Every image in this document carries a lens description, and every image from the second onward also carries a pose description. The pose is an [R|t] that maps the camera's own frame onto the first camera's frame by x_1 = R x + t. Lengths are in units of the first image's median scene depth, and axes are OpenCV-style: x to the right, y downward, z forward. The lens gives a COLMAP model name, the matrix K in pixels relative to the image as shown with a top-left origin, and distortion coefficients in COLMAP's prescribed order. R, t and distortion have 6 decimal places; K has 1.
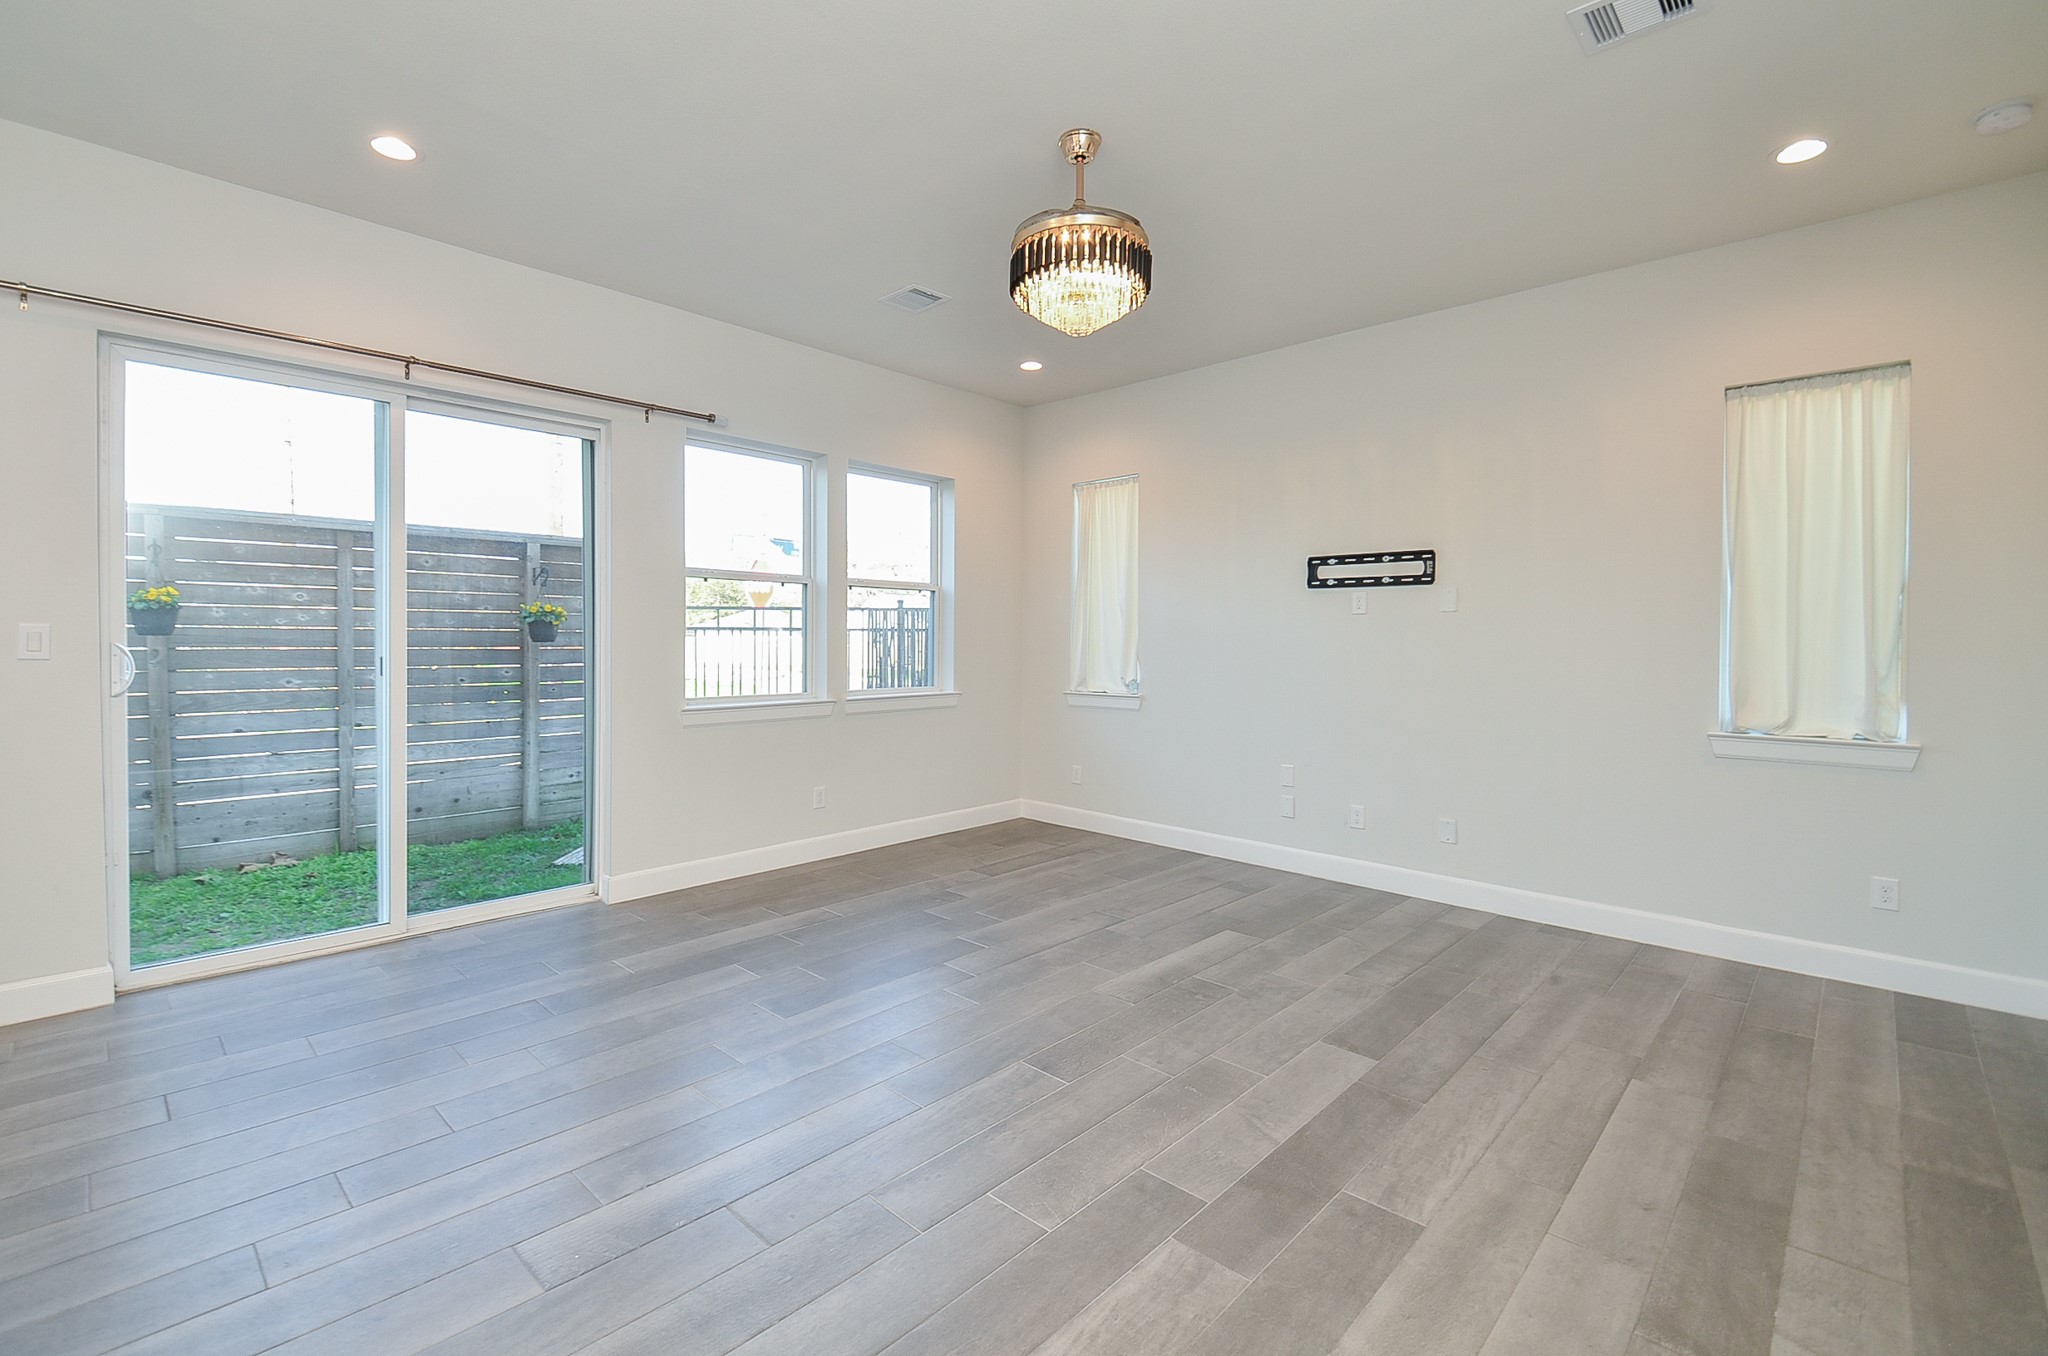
lens RADIAL K [[906.6, 0, 1020.1], [0, 906.6, 655.6], [0, 0, 1]] dist [0.020590, -0.017459]
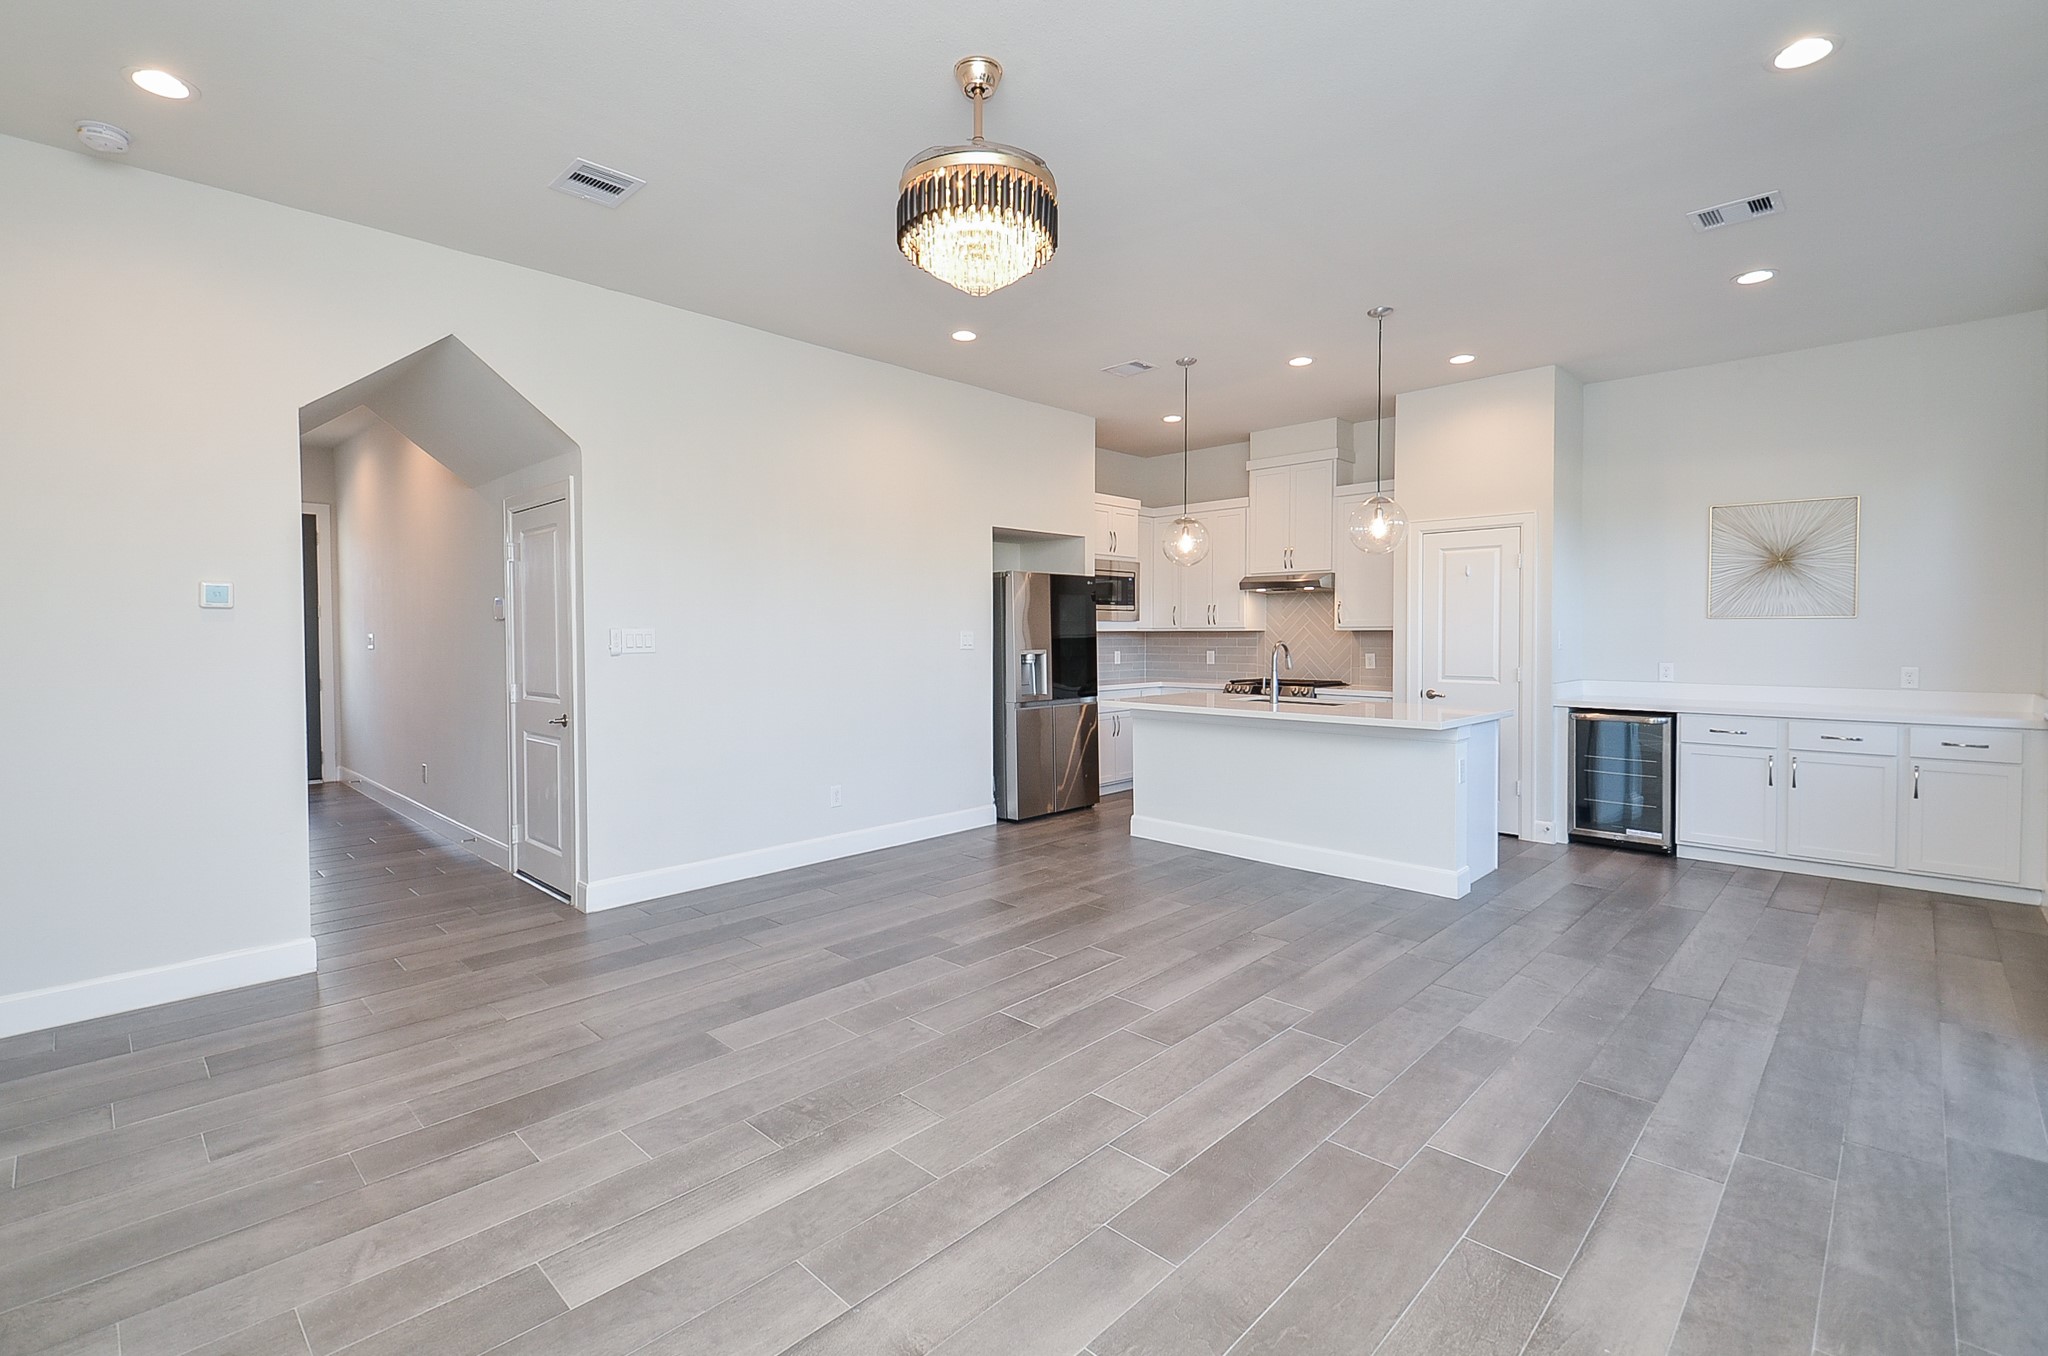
lens RADIAL K [[906.6, 0, 1007.4], [0, 906.6, 654.0], [0, 0, 1]] dist [0.020590, -0.017459]
pose [[-0.999565, -0.005920, 0.028904, 0.008010], [-0.004594, 0.998943, 0.045735, -0.038771], [-0.029144, 0.045582, -0.998535, 1.574544]]
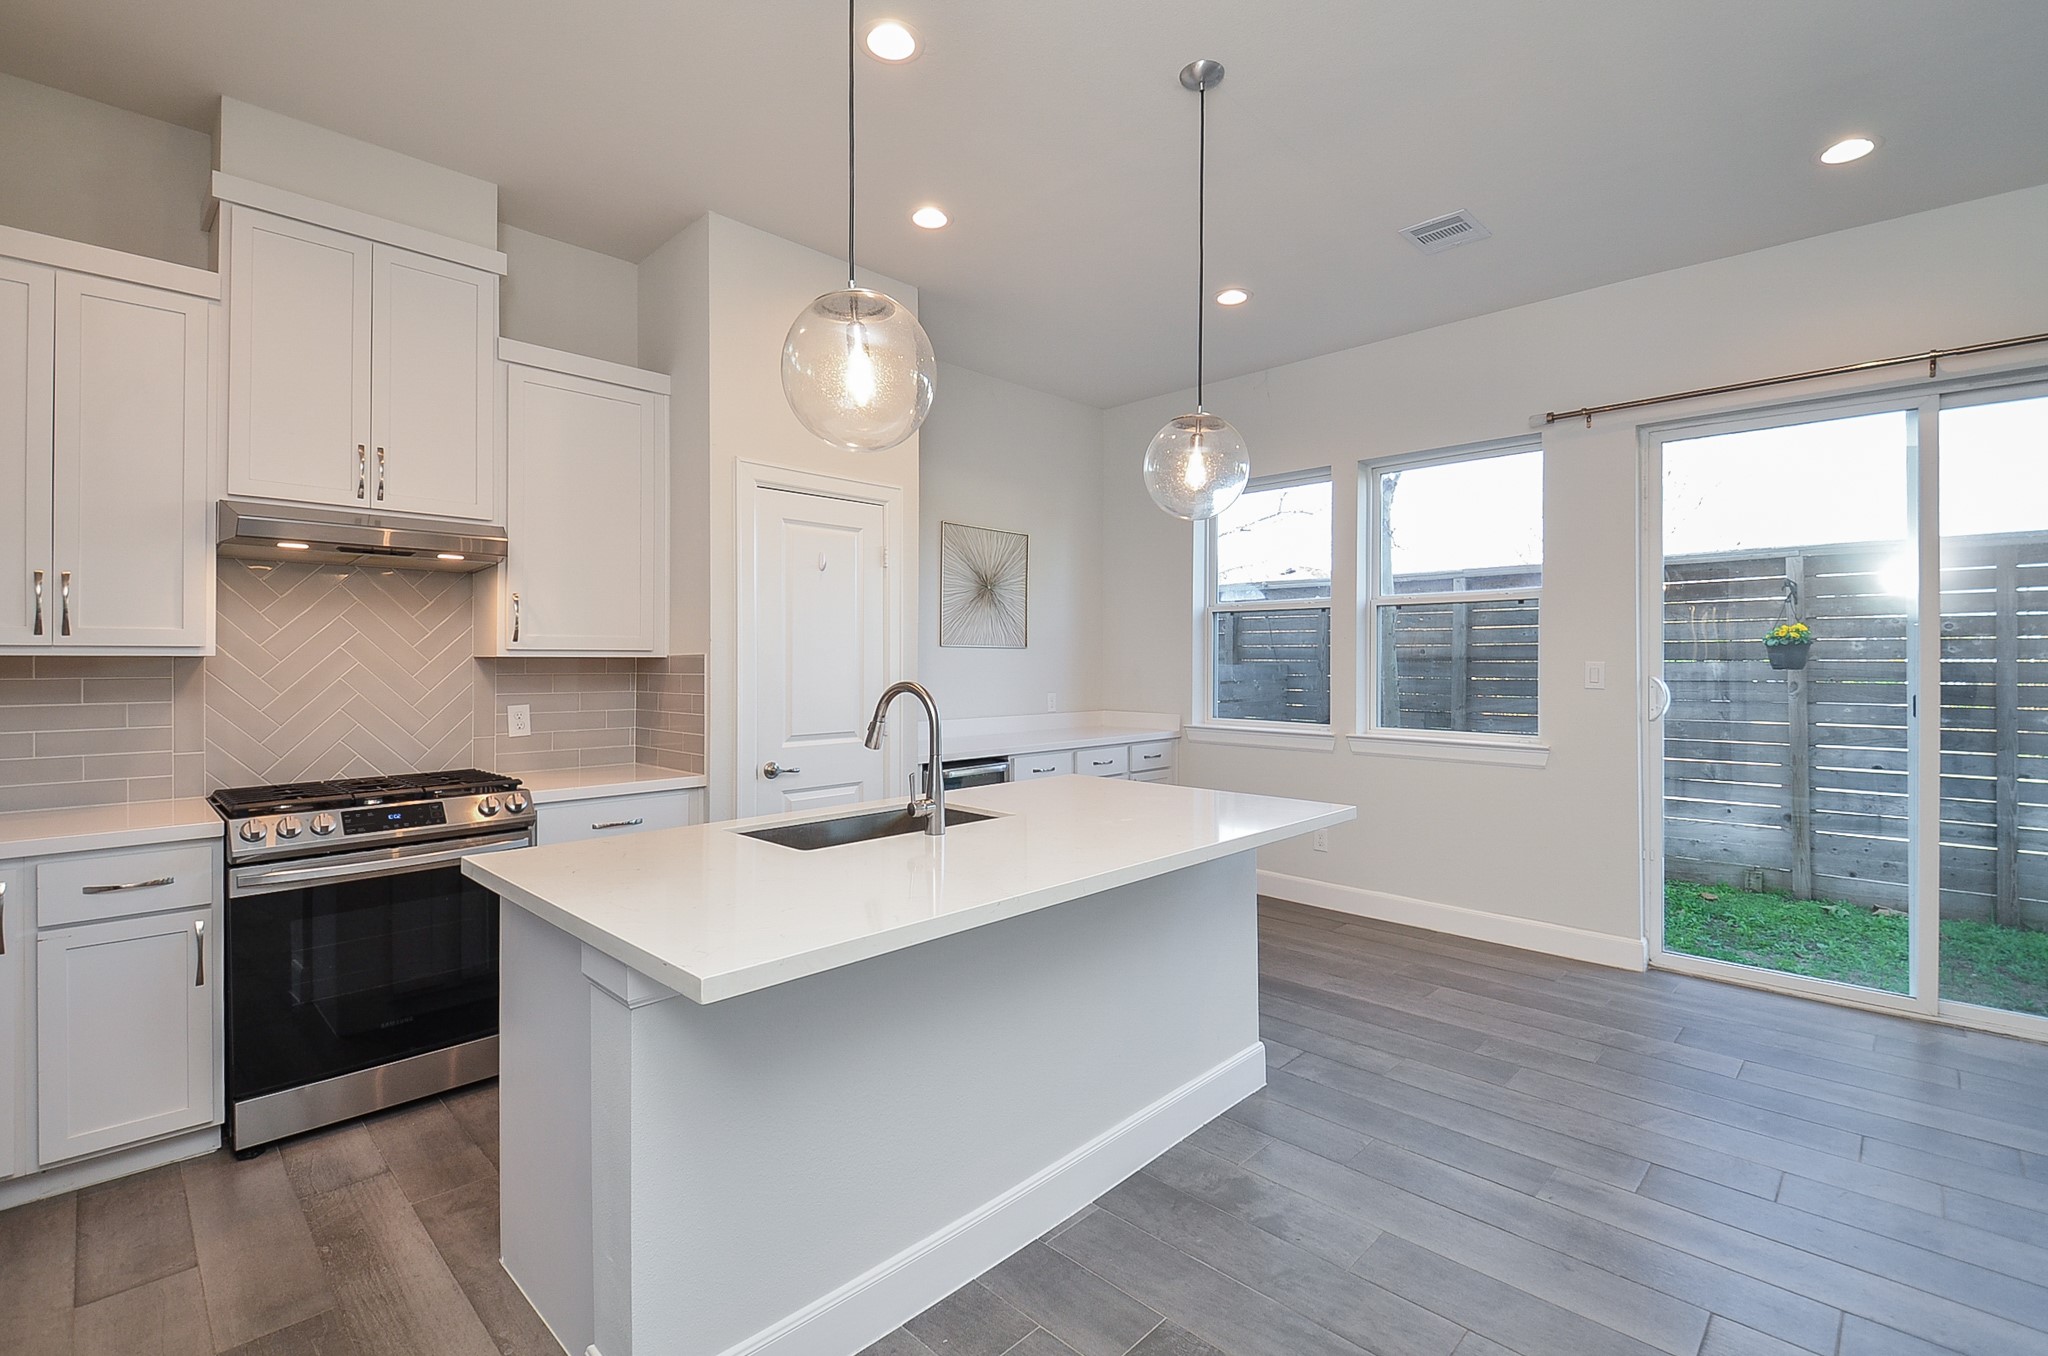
lens RADIAL K [[906.6, 0, 991.3], [0, 906.6, 661.1], [0, 0, 1]] dist [0.020590, -0.017459]
pose [[-0.039643, -0.005790, -0.999197, 0.219039], [-0.022904, 0.999726, -0.004885, -0.006725], [0.998951, 0.022692, -0.039764, 0.138119]]
